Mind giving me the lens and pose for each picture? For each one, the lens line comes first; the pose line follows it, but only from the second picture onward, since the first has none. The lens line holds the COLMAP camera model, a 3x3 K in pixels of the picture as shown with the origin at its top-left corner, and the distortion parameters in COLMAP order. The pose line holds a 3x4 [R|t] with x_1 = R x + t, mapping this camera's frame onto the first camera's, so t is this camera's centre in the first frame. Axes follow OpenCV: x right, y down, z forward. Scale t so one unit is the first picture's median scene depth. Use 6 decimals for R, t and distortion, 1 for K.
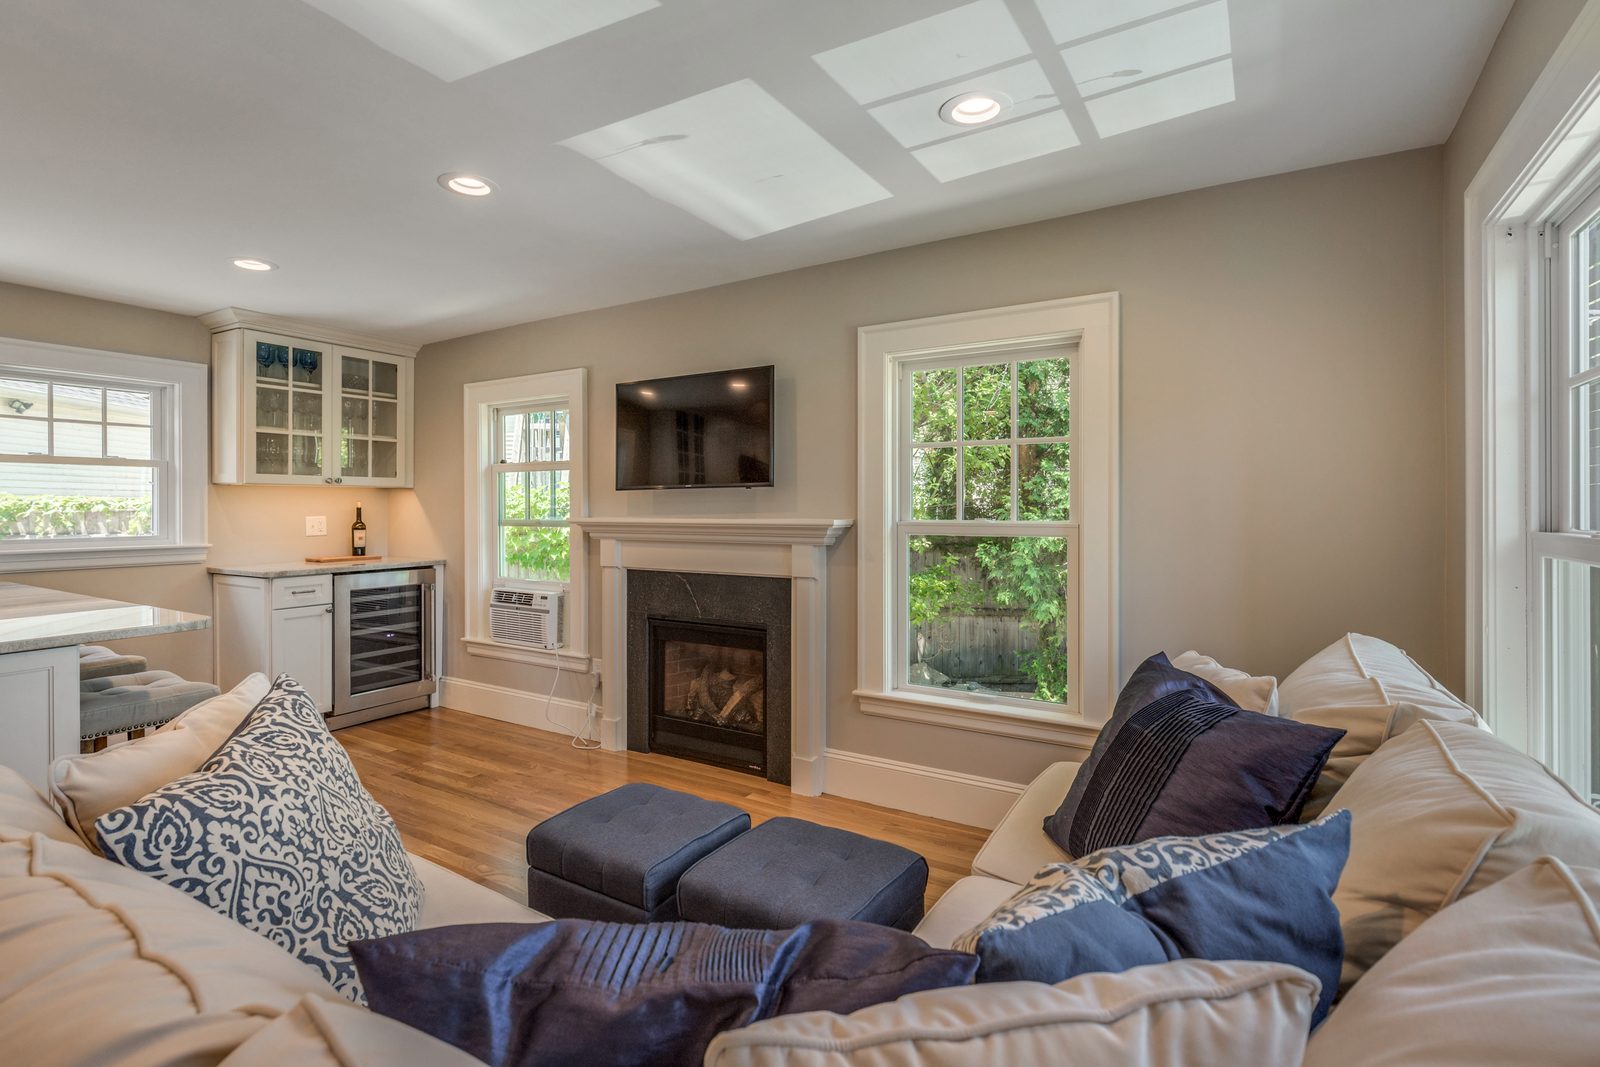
lens RADIAL K [[747.9, 0, 794.6], [0, 747.9, 504.2], [0, 0, 1]] dist [0.000232, -0.000044]
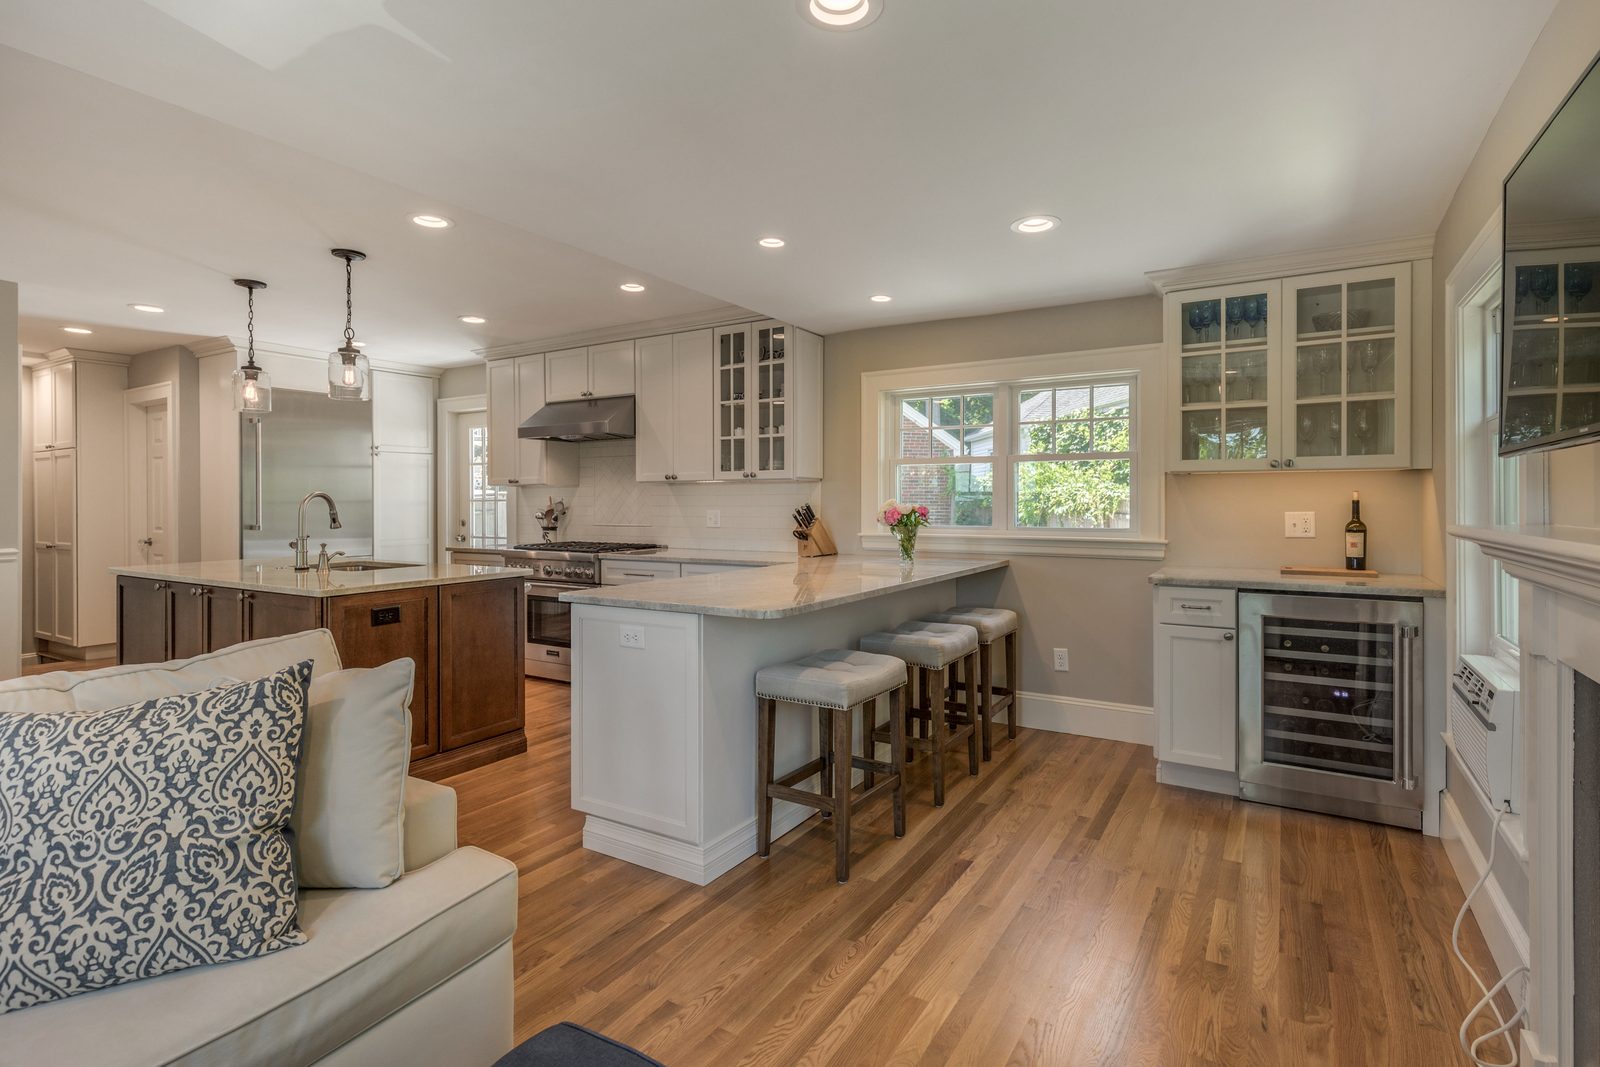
lens RADIAL K [[762.0, 0, 839.2], [0, 762.0, 501.7], [0, 0, 1]] dist [0.002795, 0.000590]
pose [[0.014376, 0.003365, -0.999891, 0.144610], [0.005348, 0.999980, 0.003442, 0.001211], [0.999882, -0.005397, 0.014358, 0.625372]]
